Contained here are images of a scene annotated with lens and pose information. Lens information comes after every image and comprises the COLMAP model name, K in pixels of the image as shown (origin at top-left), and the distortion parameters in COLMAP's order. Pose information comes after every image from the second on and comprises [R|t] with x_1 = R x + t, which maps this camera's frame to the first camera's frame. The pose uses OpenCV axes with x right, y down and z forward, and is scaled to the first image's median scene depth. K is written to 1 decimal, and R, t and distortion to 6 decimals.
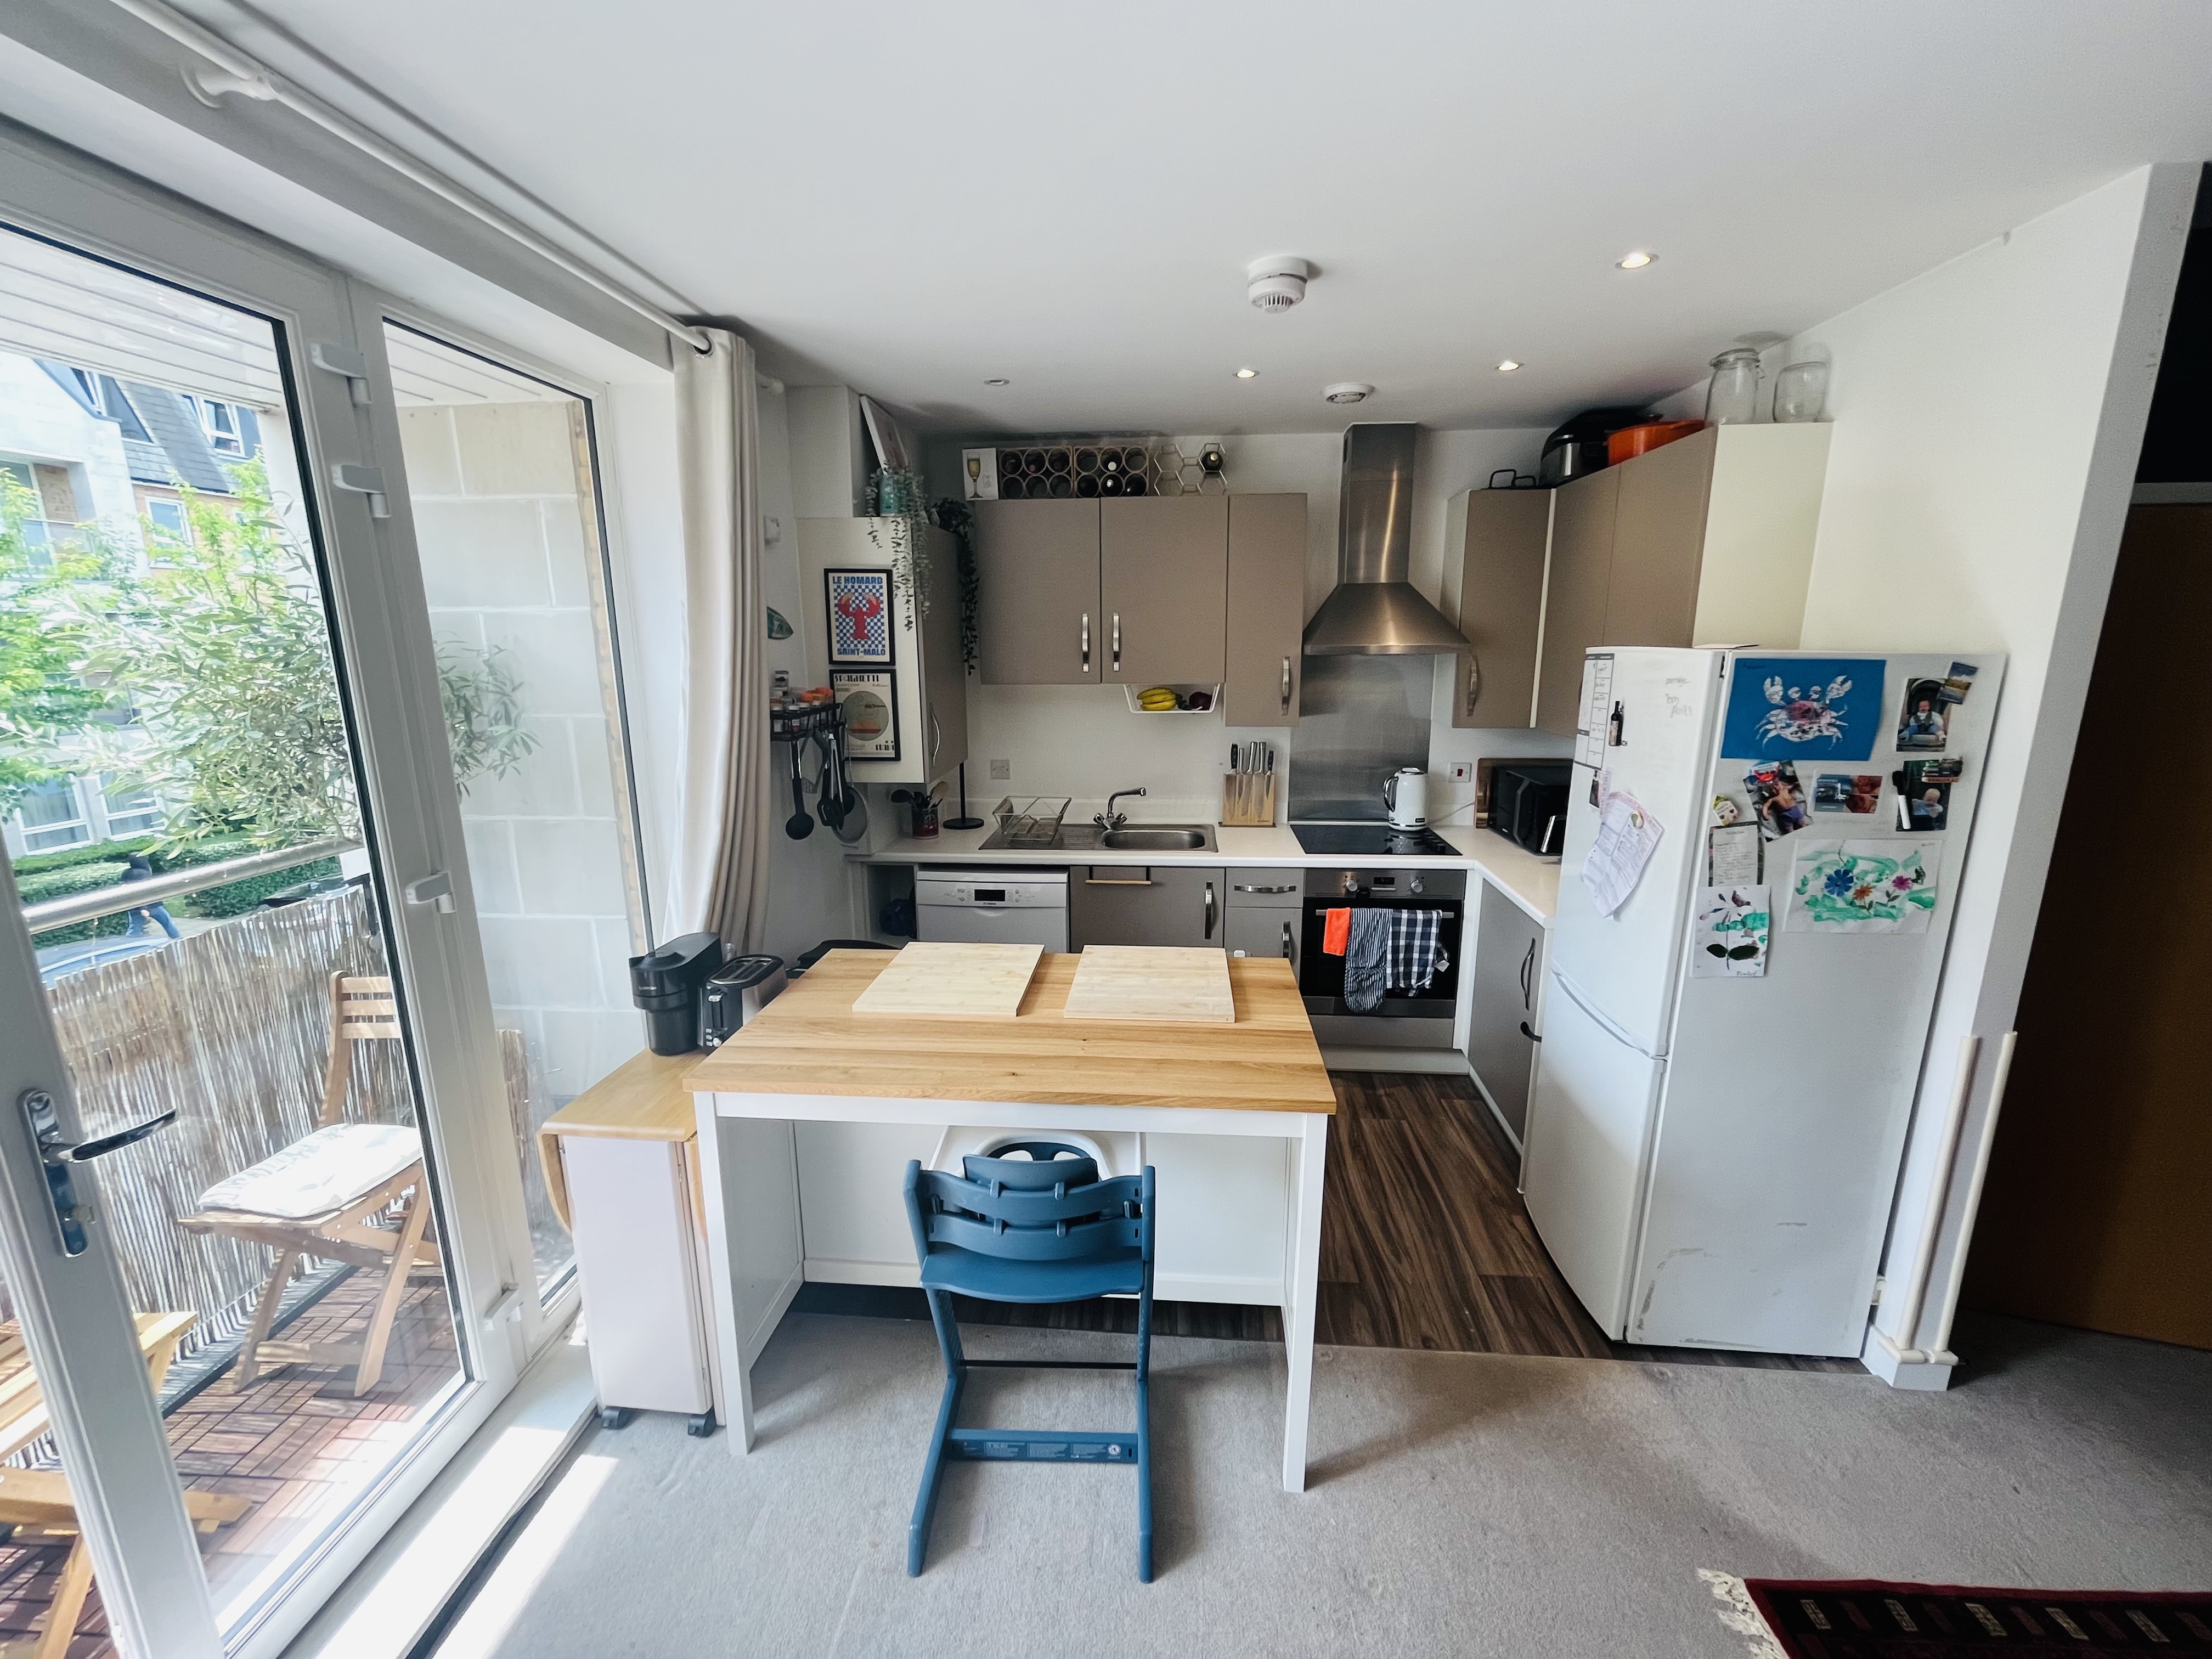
lens RADIAL K [[897.7, 0, 1099.9], [0, 897.7, 826.2], [0, 0, 1]] dist [-0.006628, 0.000935]
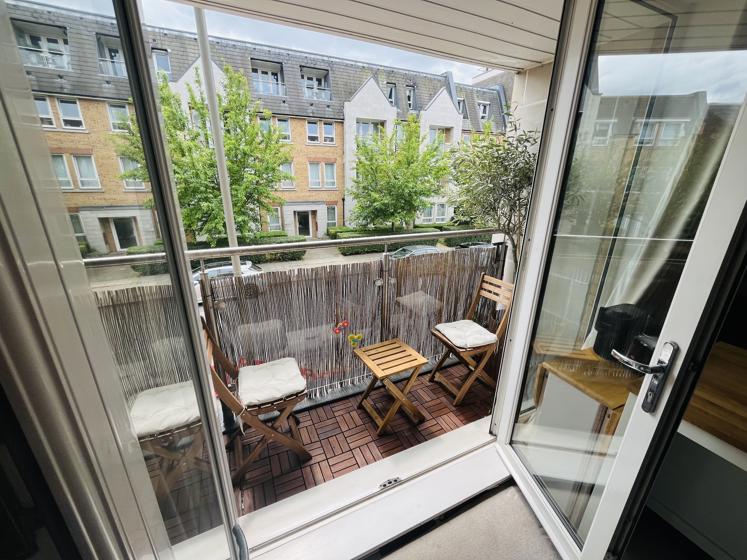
lens RADIAL K [[303.2, 0, 372.5], [0, 303.2, 278.7], [0, 0, 1]] dist [-0.006628, 0.000935]
pose [[0.492789, 0.294897, -0.818654, -0.145243], [-0.195387, 0.954297, 0.226146, 0.018308], [0.847929, 0.048512, 0.527885, 0.108518]]
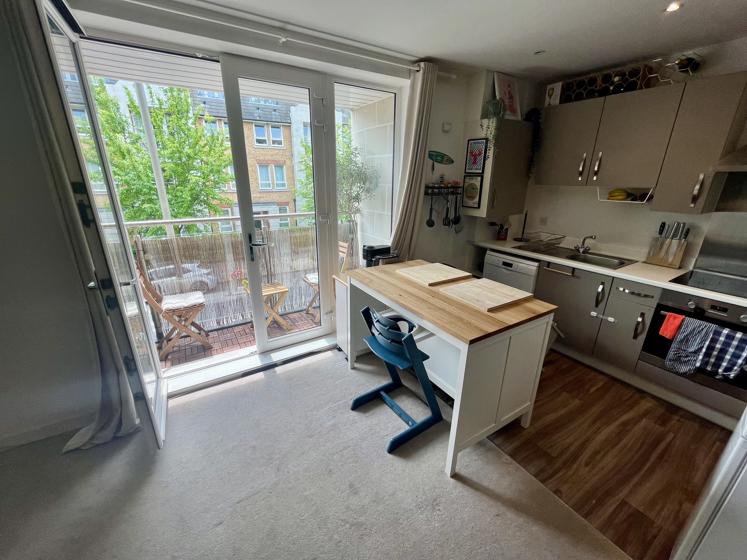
lens RADIAL K [[303.2, 0, 373.0], [0, 303.2, 279.4], [0, 0, 1]] dist [-0.006628, 0.000935]
pose [[0.596999, 0.269206, -0.755725, 0.344112], [-0.179381, 0.962960, 0.201323, 0.010331], [0.781930, 0.015373, 0.623177, 0.128243]]
